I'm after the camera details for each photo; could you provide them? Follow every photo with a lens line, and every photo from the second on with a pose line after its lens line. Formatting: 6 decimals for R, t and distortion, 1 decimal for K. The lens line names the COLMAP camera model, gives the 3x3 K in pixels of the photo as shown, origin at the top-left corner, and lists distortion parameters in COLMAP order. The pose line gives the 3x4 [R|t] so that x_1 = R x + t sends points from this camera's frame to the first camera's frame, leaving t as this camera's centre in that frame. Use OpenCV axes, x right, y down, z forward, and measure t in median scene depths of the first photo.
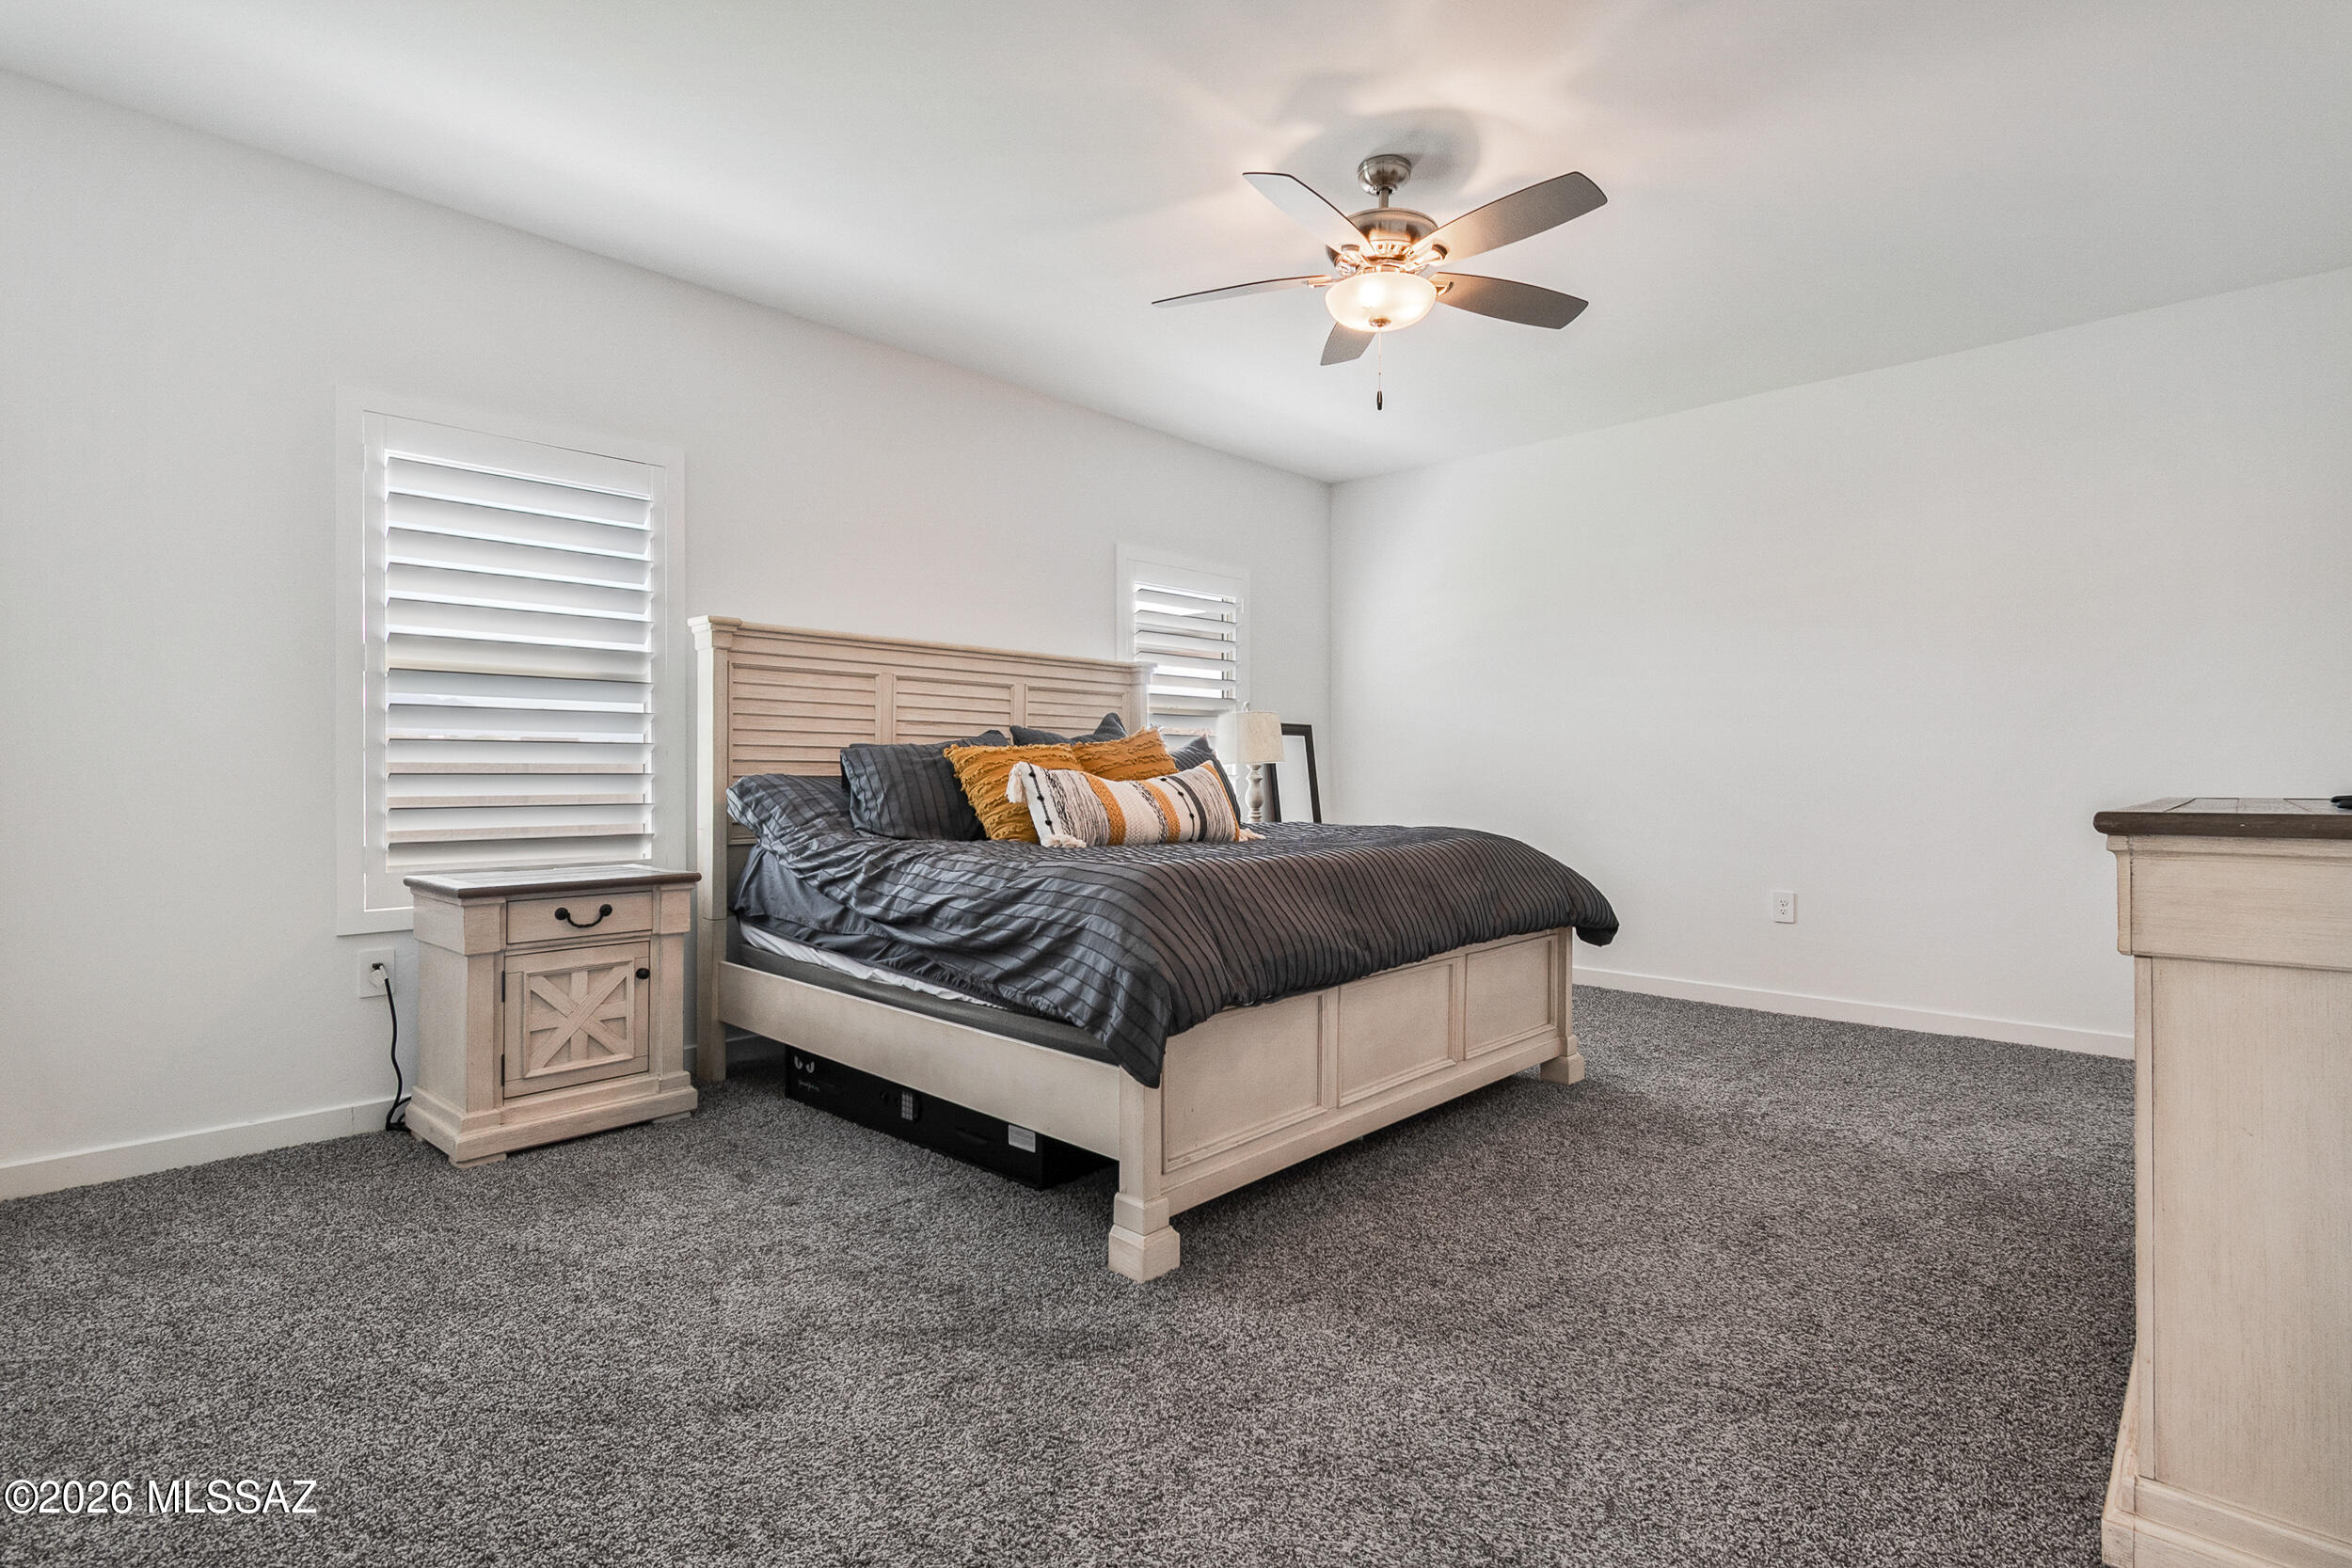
lens RADIAL K [[1104.3, 0, 1179.2], [0, 1104.3, 773.9], [0, 0, 1]] dist [0.003756, -0.005810]
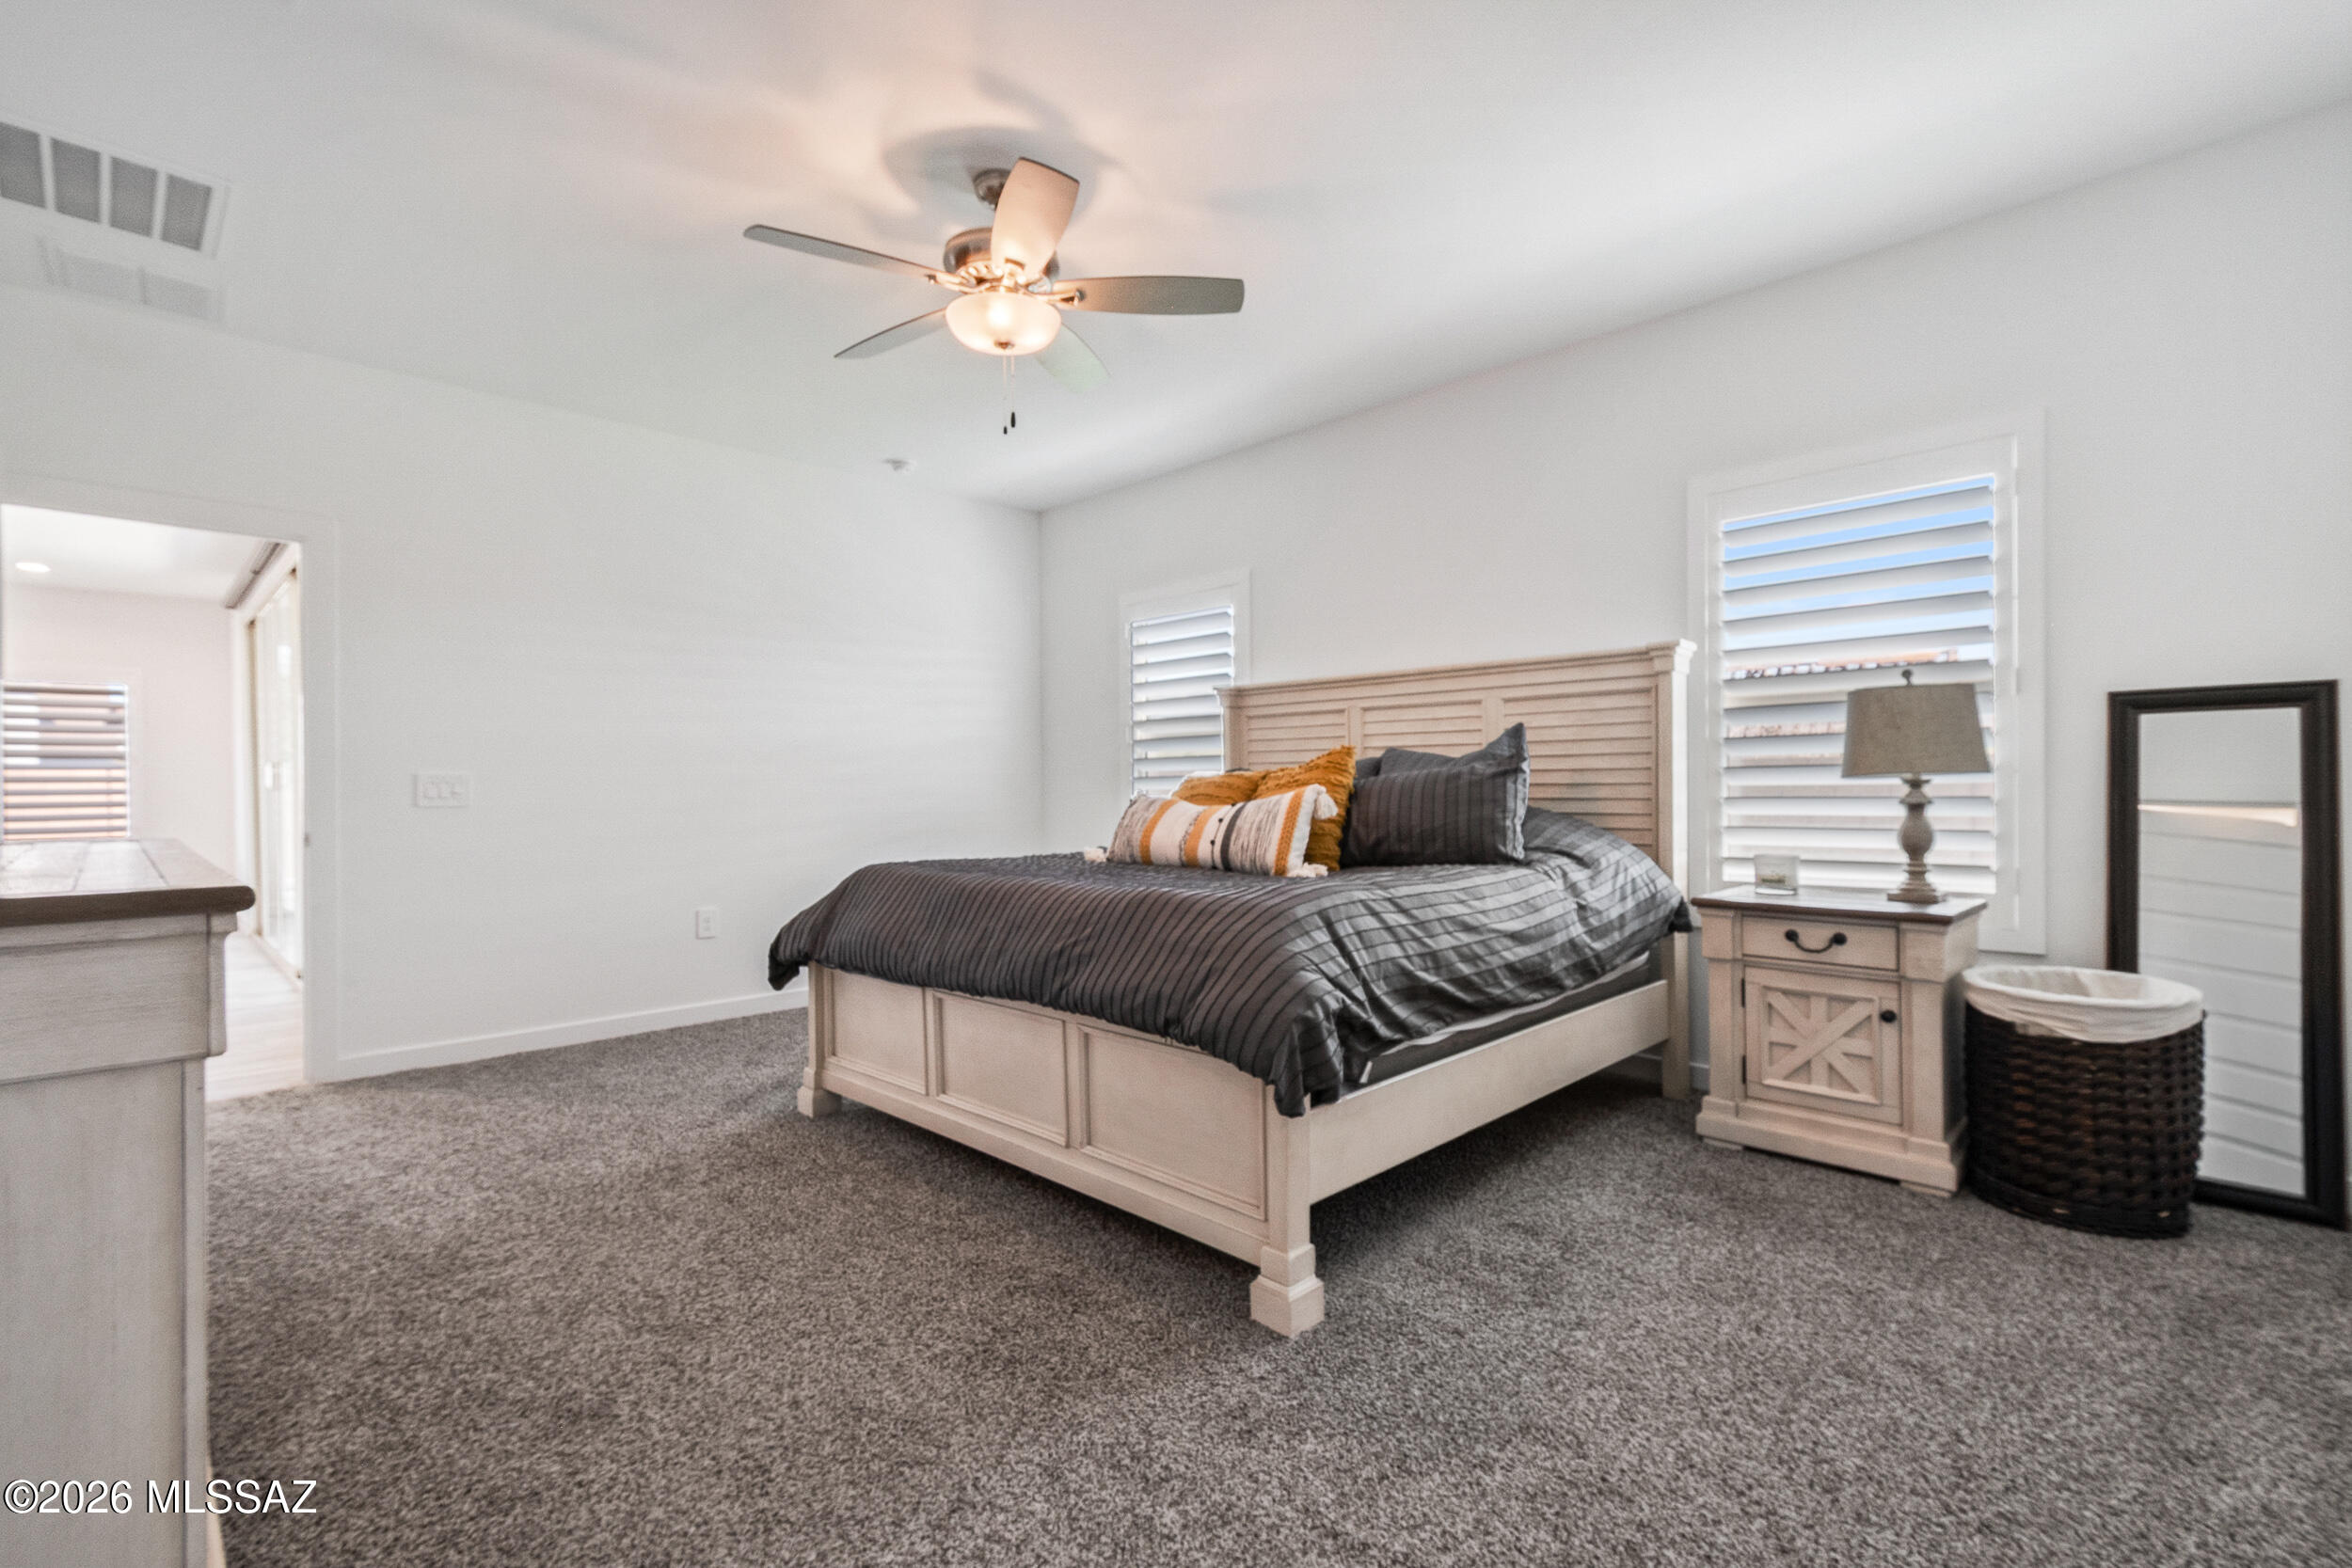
lens RADIAL K [[1053.5, 0, 1181.1], [0, 1053.5, 778.8], [0, 0, 1]] dist [0.003463, -0.000307]
pose [[-0.013310, -0.020143, -0.999708, 0.533688], [-0.000601, 0.999797, -0.020137, 0.002420], [0.999911, 0.000333, -0.013320, 0.559872]]
